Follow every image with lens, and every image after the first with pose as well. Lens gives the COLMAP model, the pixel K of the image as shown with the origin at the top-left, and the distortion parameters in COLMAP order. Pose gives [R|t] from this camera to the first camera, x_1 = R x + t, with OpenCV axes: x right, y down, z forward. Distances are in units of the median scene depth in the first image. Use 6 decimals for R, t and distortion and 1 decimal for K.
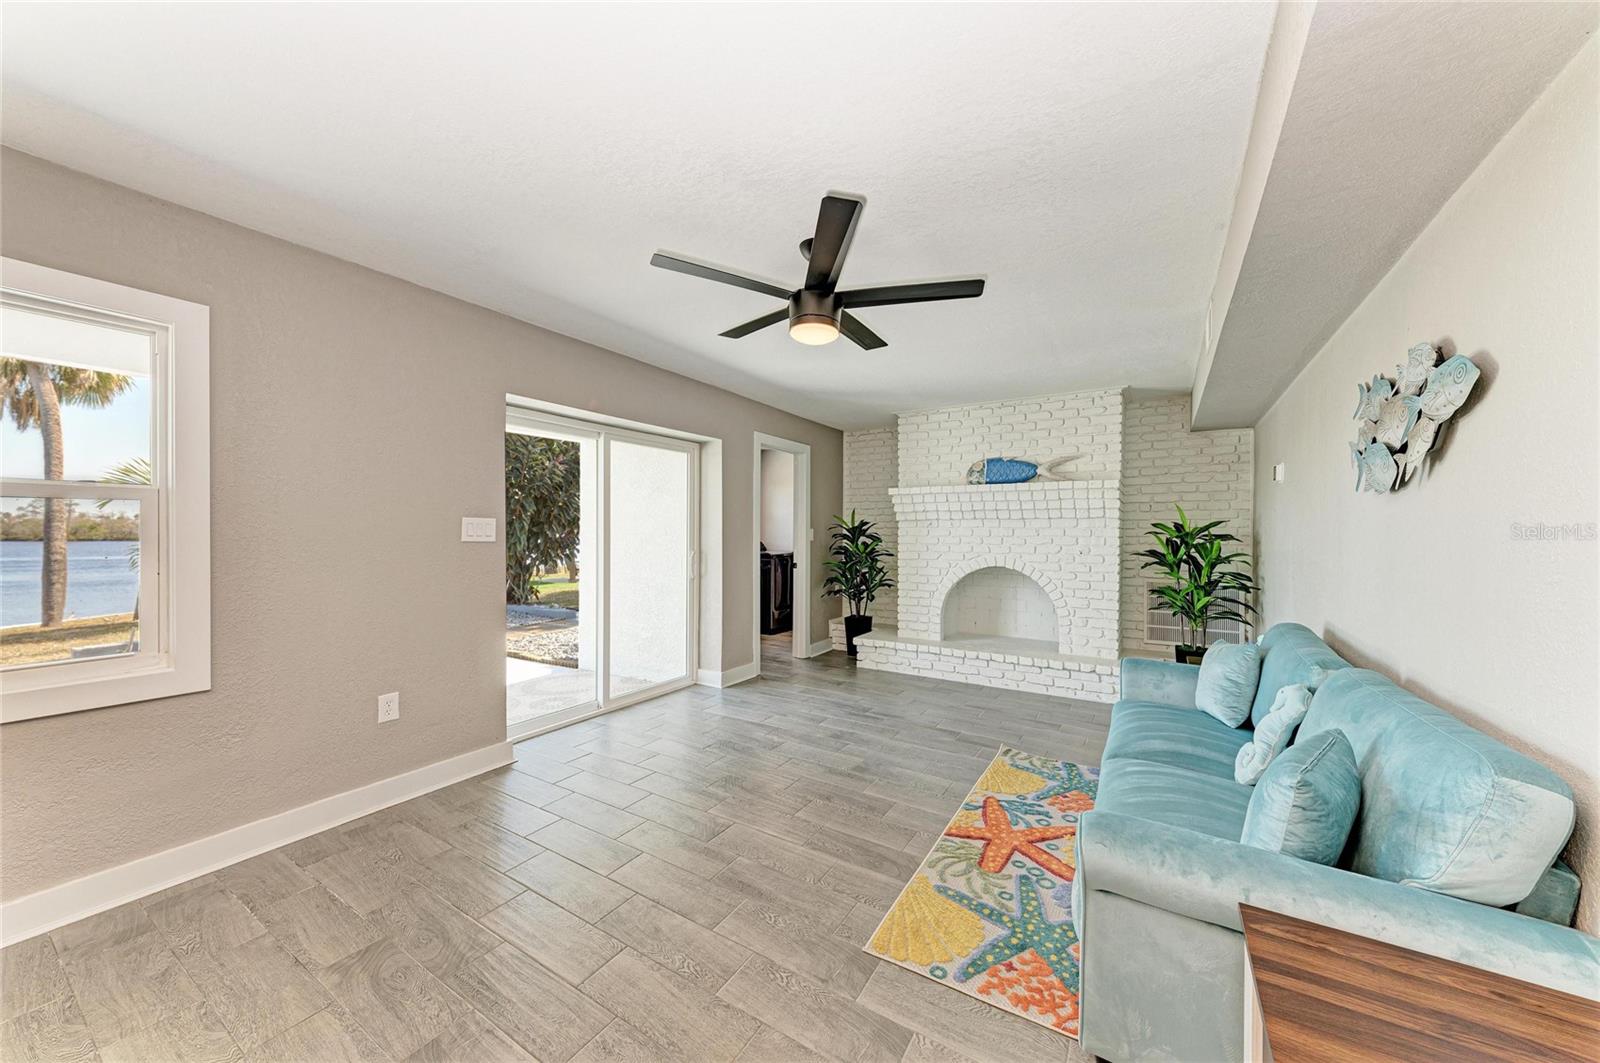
lens RADIAL K [[570.3, 0, 790.4], [0, 570.3, 533.3], [0, 0, 1]] dist [0.000303, -0.000100]
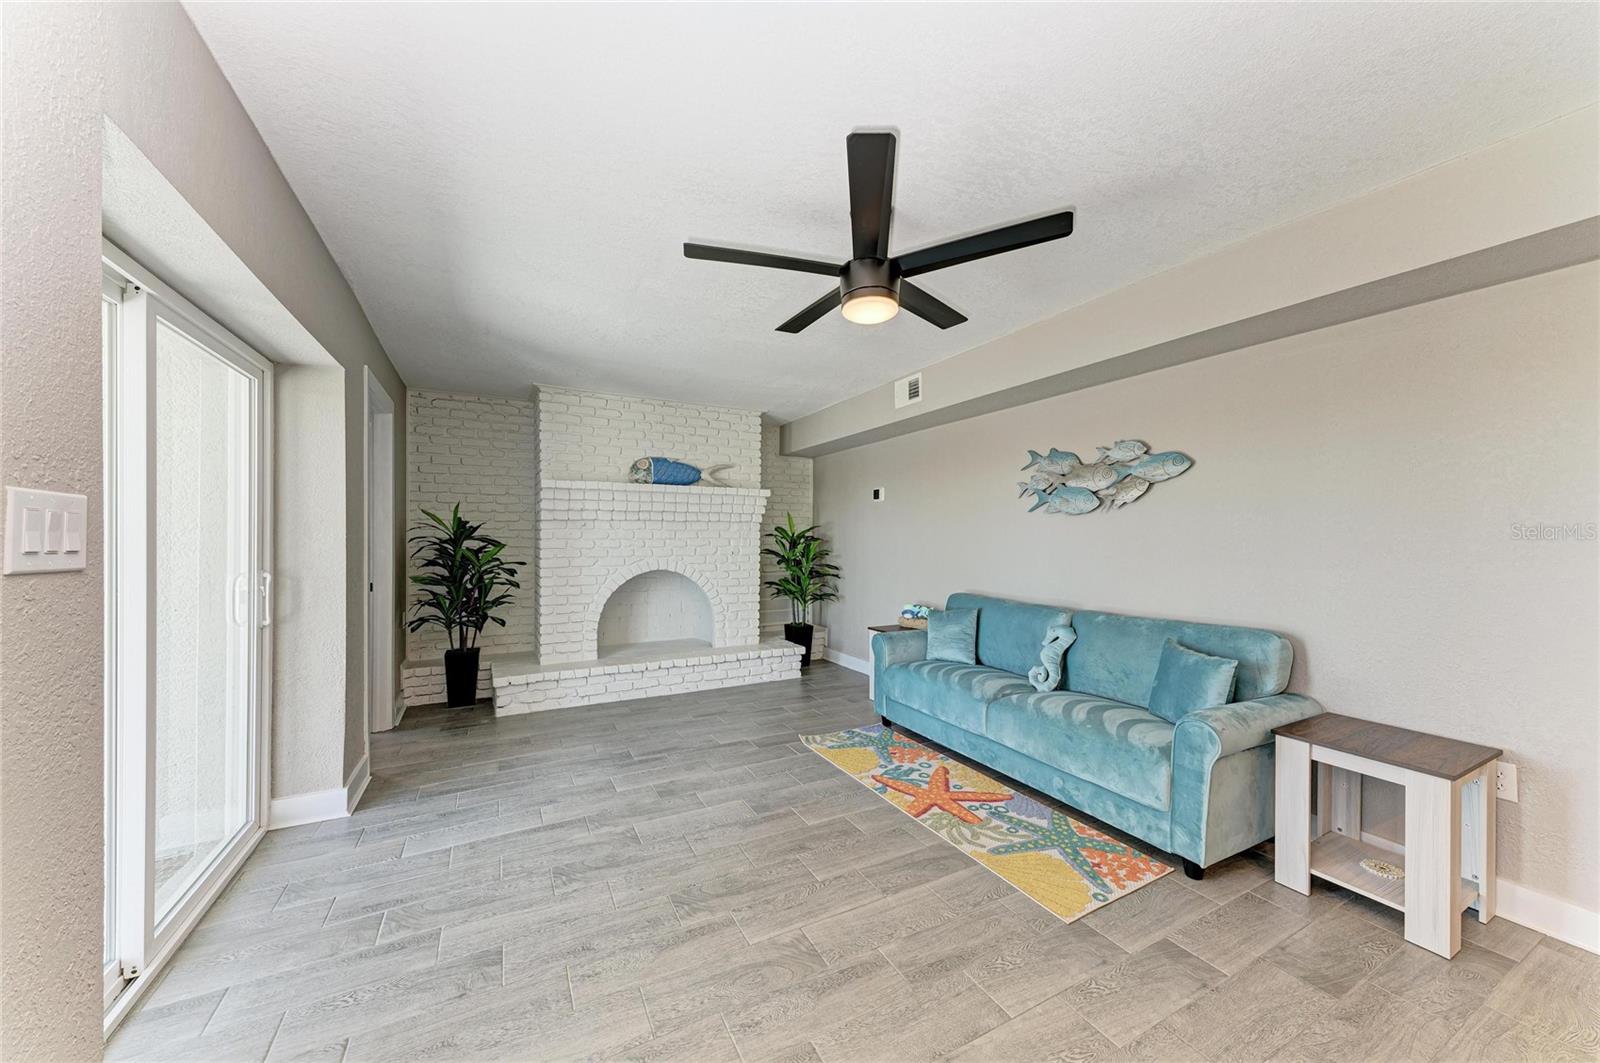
lens RADIAL K [[577.9, 0, 798.0], [0, 577.9, 536.9], [0, 0, 1]] dist [0.015562, 0.000029]
pose [[0.483613, -0.003608, 0.875274, -0.412181], [-0.000168, 0.999991, 0.004215, -0.002229], [-0.875282, -0.002185, 0.483608, 0.347329]]
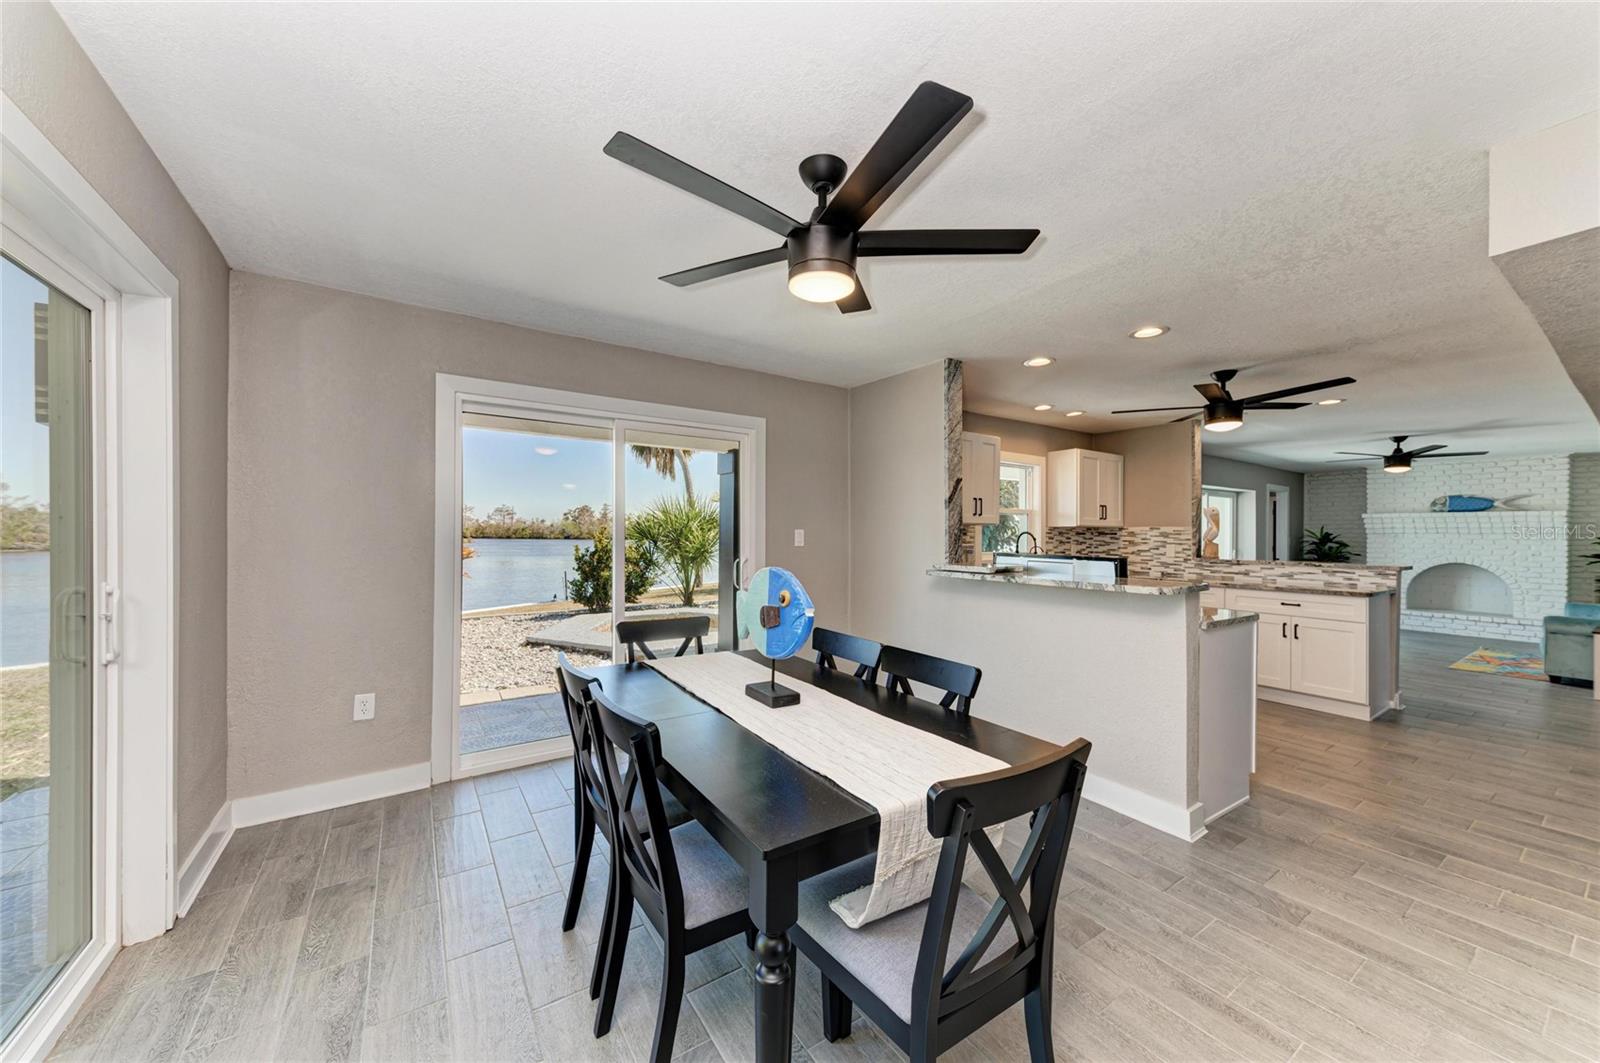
lens RADIAL K [[572.9, 0, 805.2], [0, 572.9, 531.0], [0, 0, 1]] dist [0.034206, -0.009409]
pose [[0.920384, 0.001609, -0.391012, -0.736341], [-0.004613, 0.999967, -0.006743, -0.013023], [0.390988, 0.008010, 0.920361, -1.348899]]
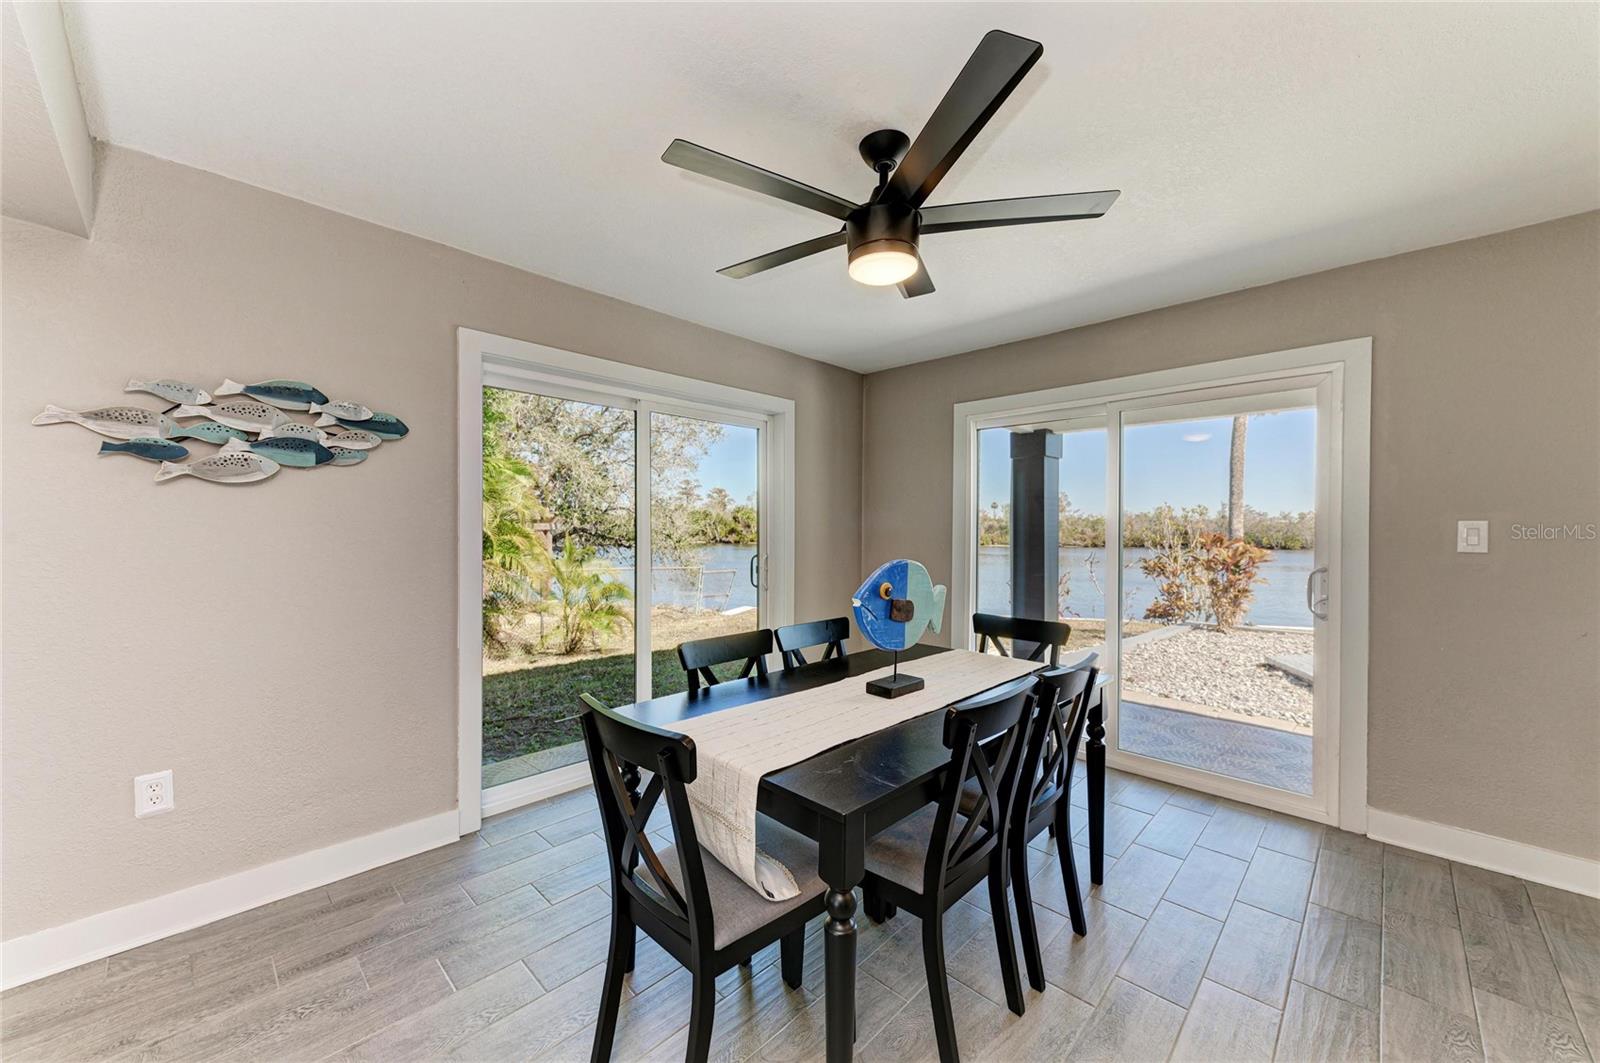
lens RADIAL K [[601.7, 0, 799.3], [0, 601.7, 535.9], [0, 0, 1]] dist [0.012758, -0.000308]
pose [[-0.194502, 0.005371, -0.980887, -0.488290], [-0.005057, 0.999966, 0.006478, -0.009524], [0.980889, 0.006221, -0.194468, -0.967670]]
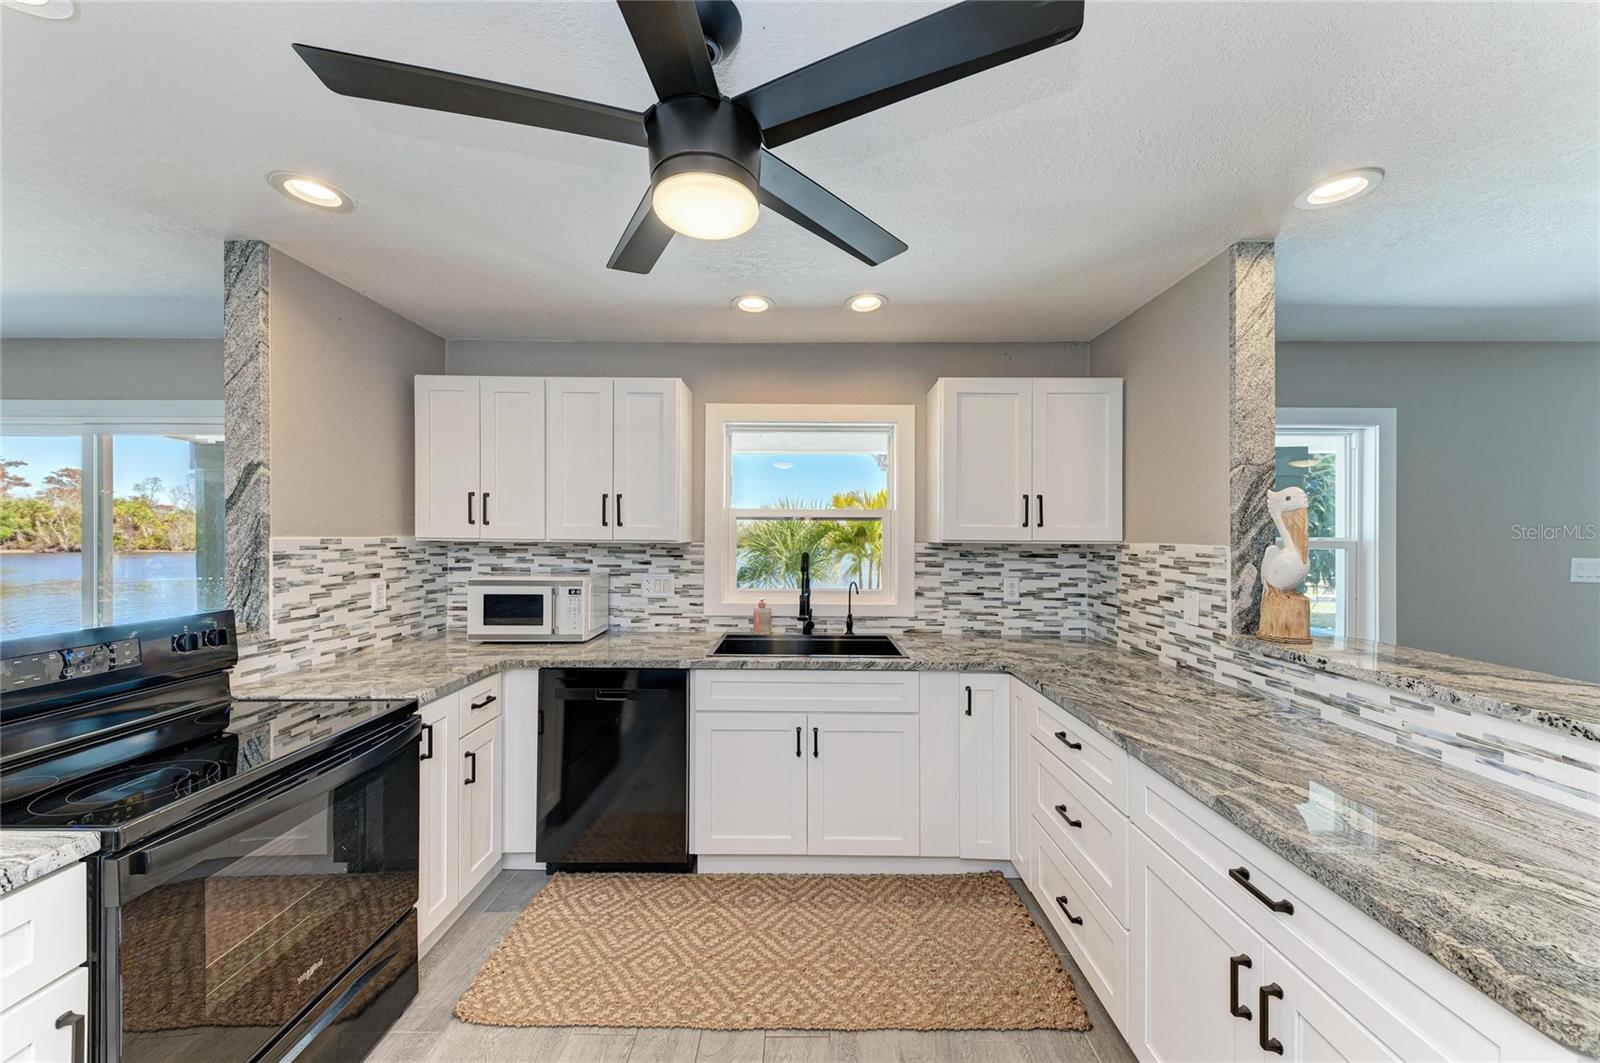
lens RADIAL K [[561.6, 0, 800.2], [0, 561.6, 537.3], [0, 0, 1]] dist [0.013067, -0.000140]
pose [[0.535443, 0.002392, -0.844568, -0.282998], [-0.002968, 0.999995, 0.000951, -0.039271], [0.844566, 0.001998, 0.535447, -0.416081]]
